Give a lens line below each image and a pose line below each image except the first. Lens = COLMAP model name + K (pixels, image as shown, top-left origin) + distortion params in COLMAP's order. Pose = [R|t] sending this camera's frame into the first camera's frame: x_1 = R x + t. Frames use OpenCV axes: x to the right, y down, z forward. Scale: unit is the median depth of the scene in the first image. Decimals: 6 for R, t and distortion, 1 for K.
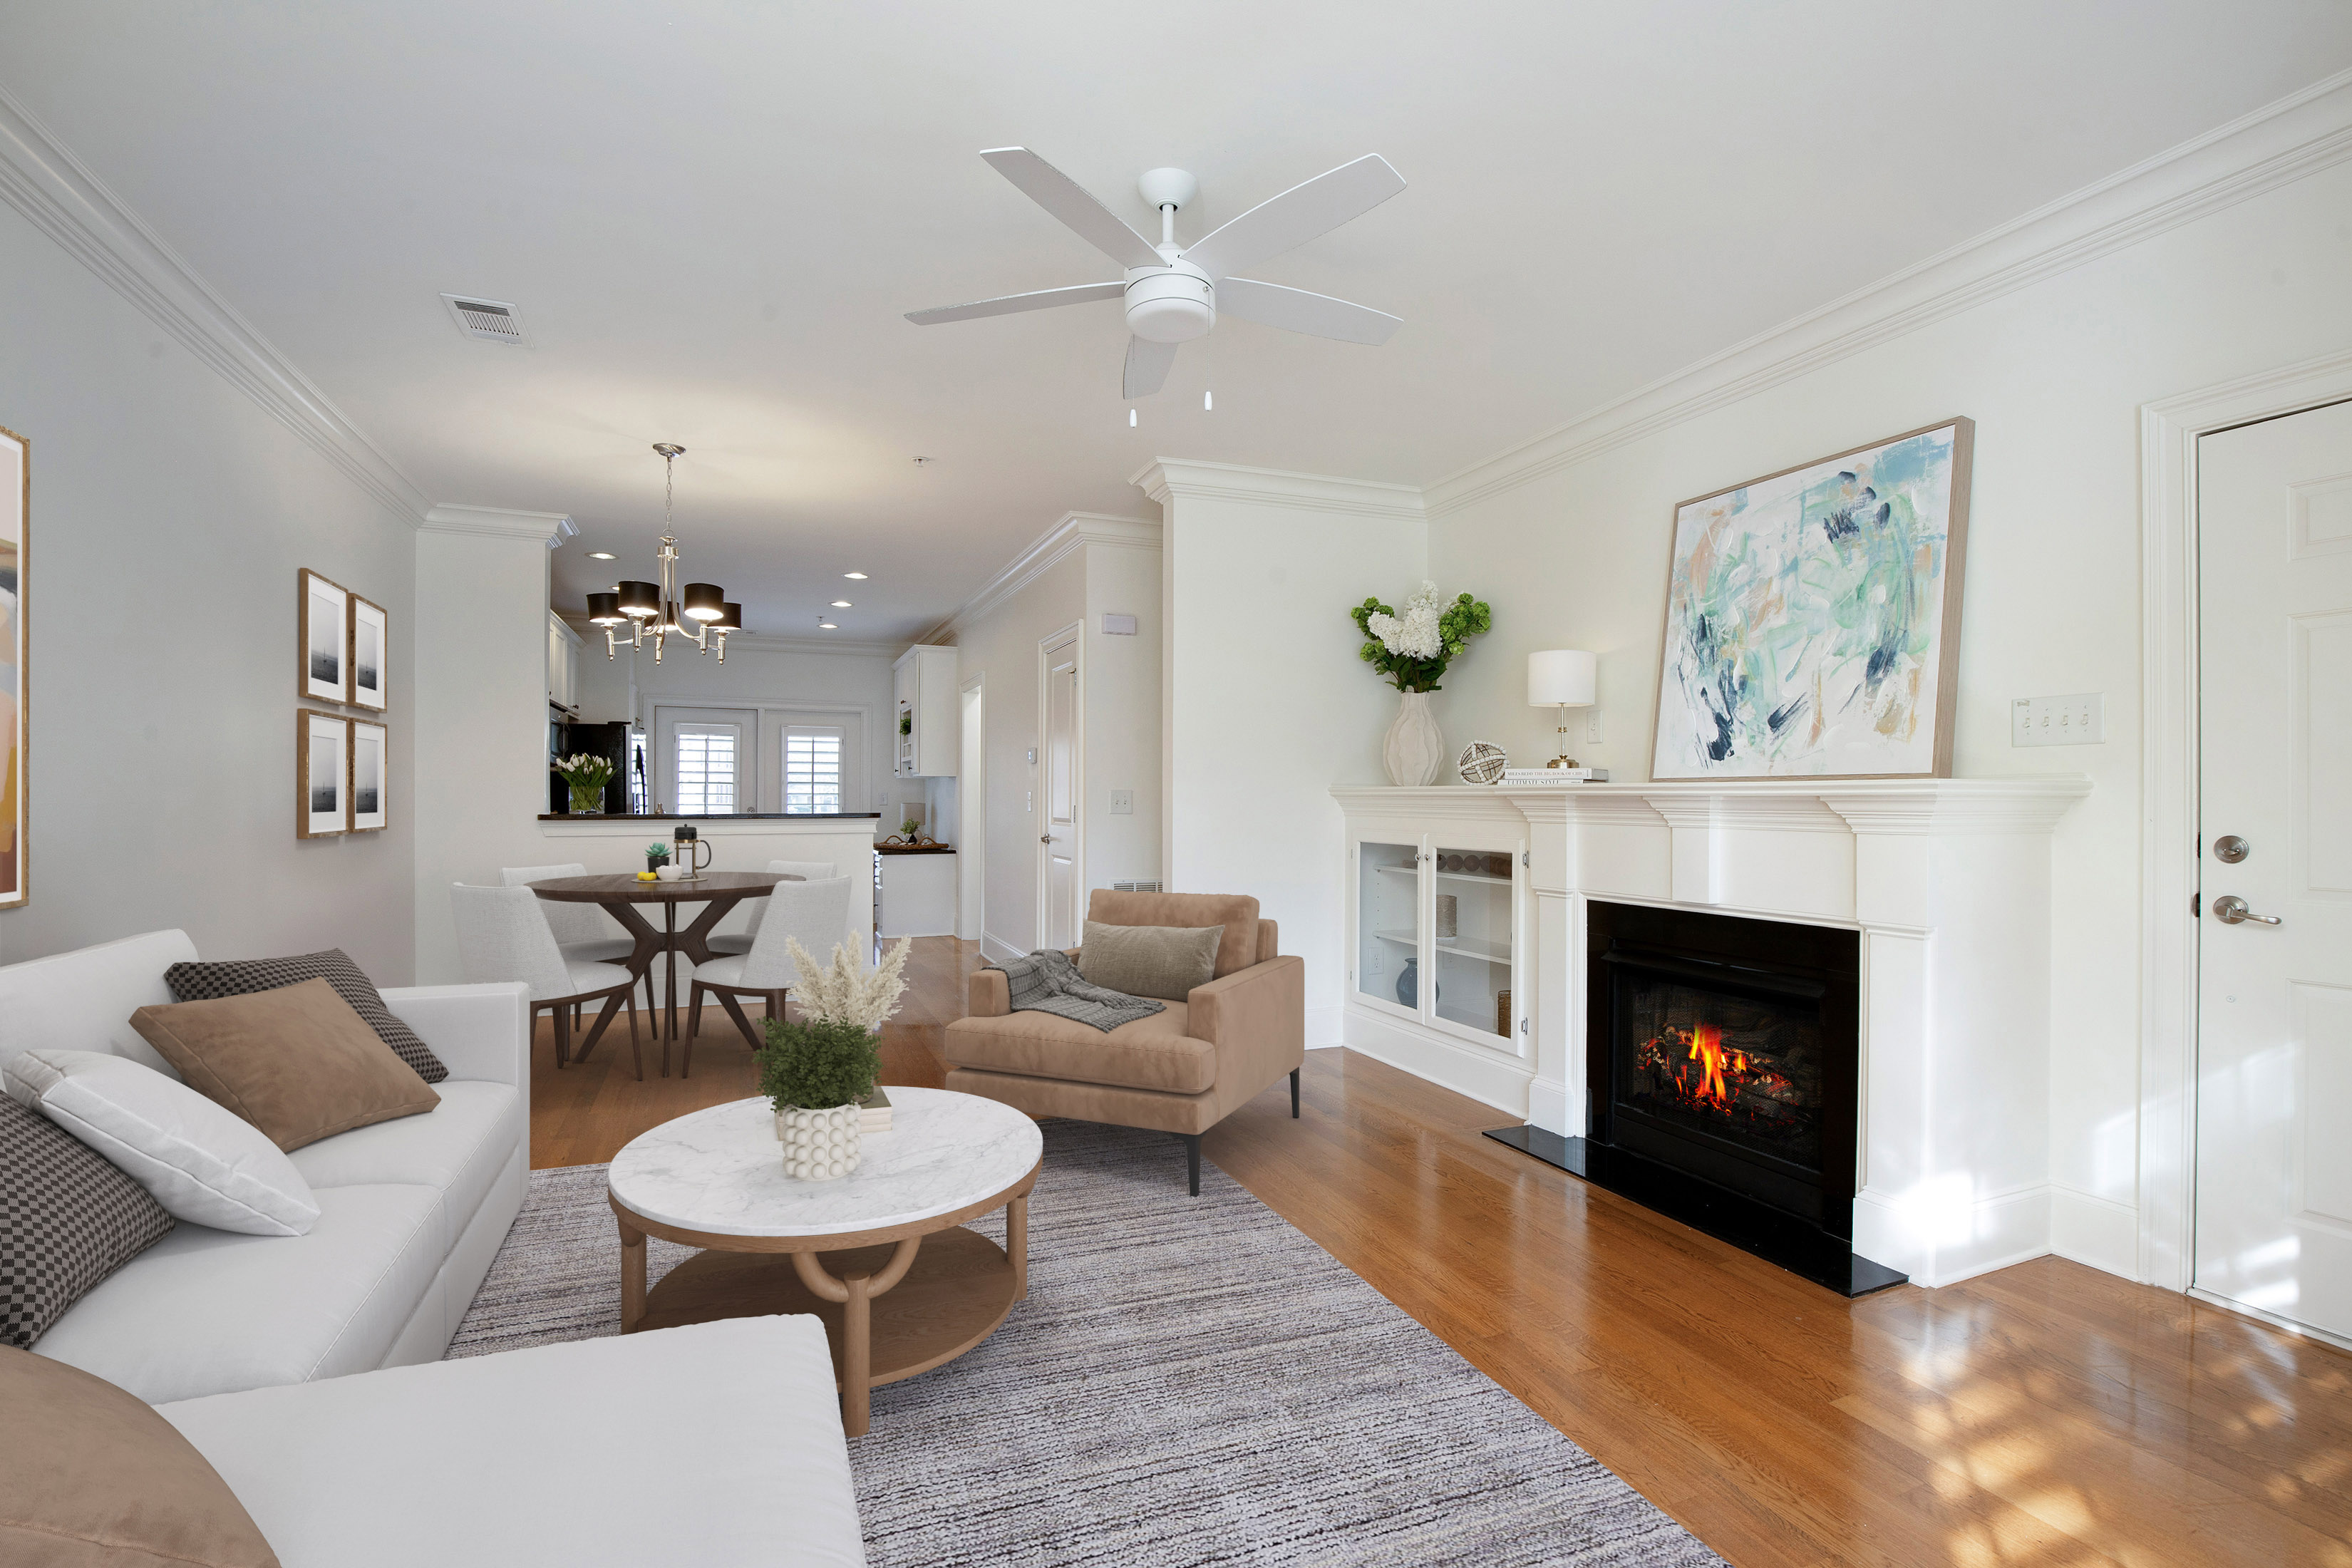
lens RADIAL K [[1088.8, 0, 1176.0], [0, 1088.8, 784.0], [0, 0, 1]] dist [-0.001356, -0.000112]
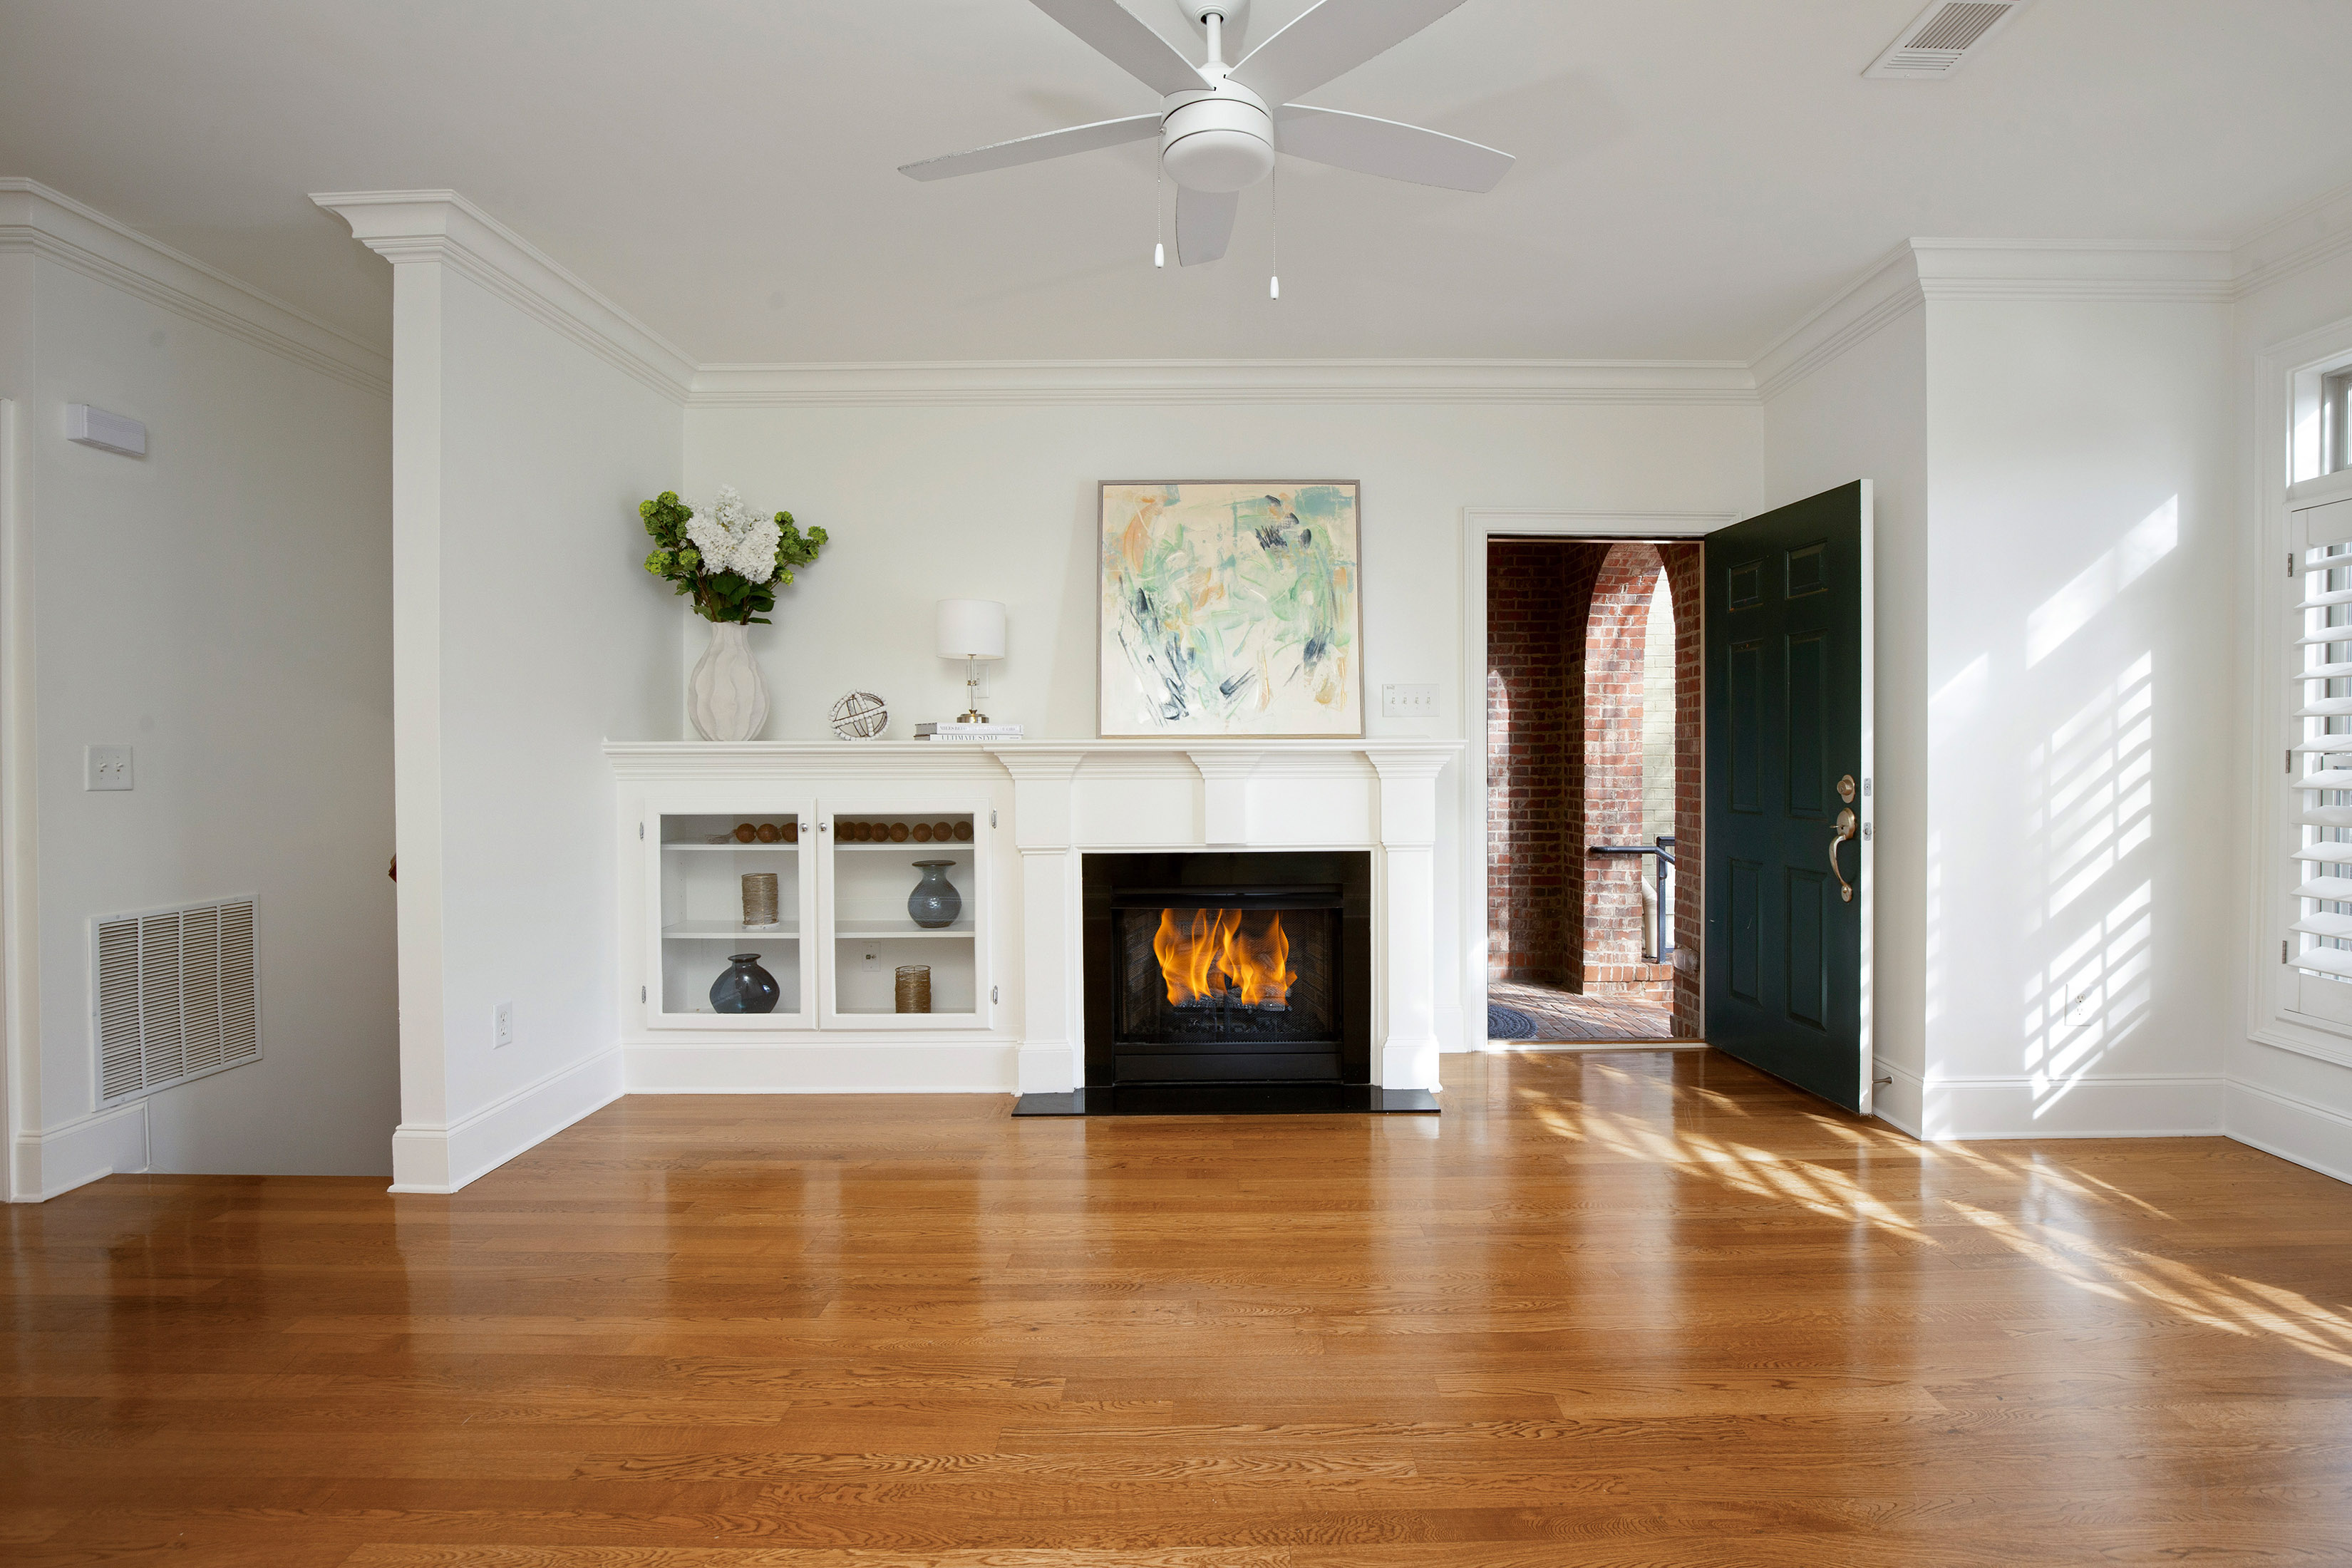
lens RADIAL K [[1112.6, 0, 1184.3], [0, 1112.6, 762.0], [0, 0, 1]] dist [-0.018200, 0.000419]
pose [[0.385609, -0.008653, 0.922622, -0.581160], [-0.005268, 0.999919, 0.011580, 0.008791], [-0.922647, -0.009326, 0.385532, 0.546846]]
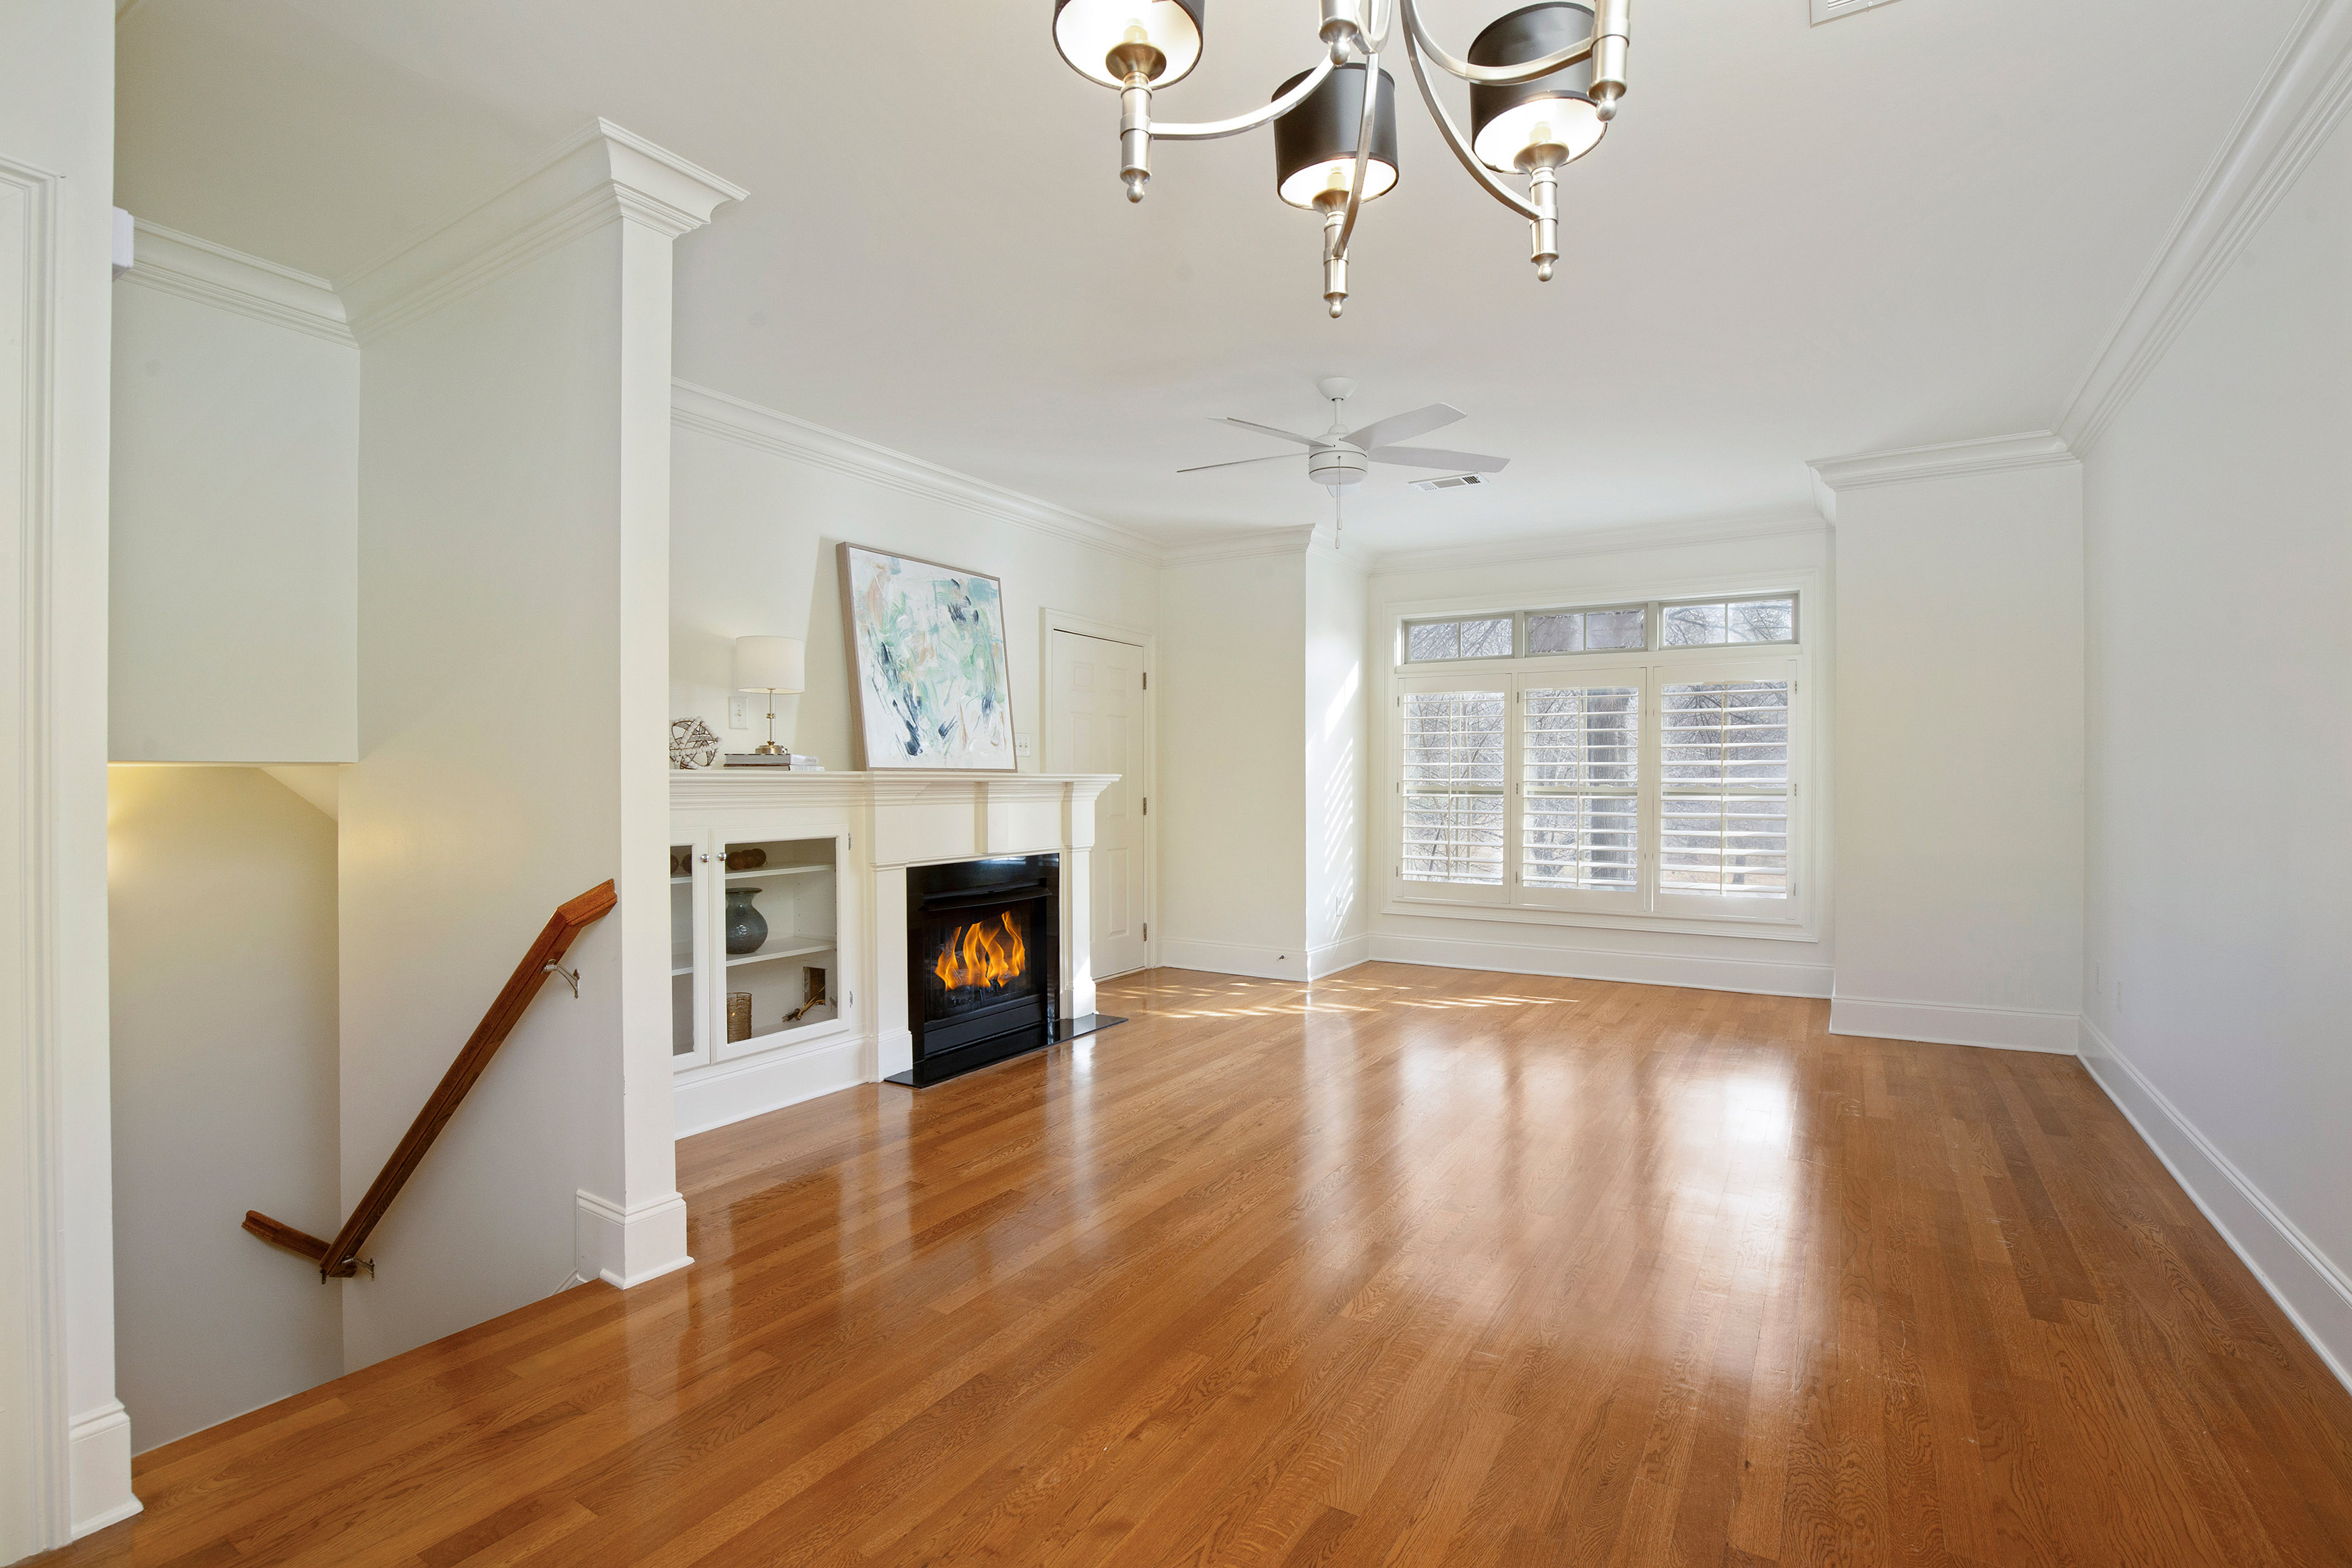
lens RADIAL K [[1165.0, 0, 1176.0], [0, 1165.0, 784.0], [0, 0, 1]] dist [0.000065, 0.000101]
pose [[-0.598398, -0.001720, 0.801197, -0.892086], [-0.007181, 0.999969, -0.003216, 0.016553], [-0.801167, -0.007678, -0.598392, 1.638081]]
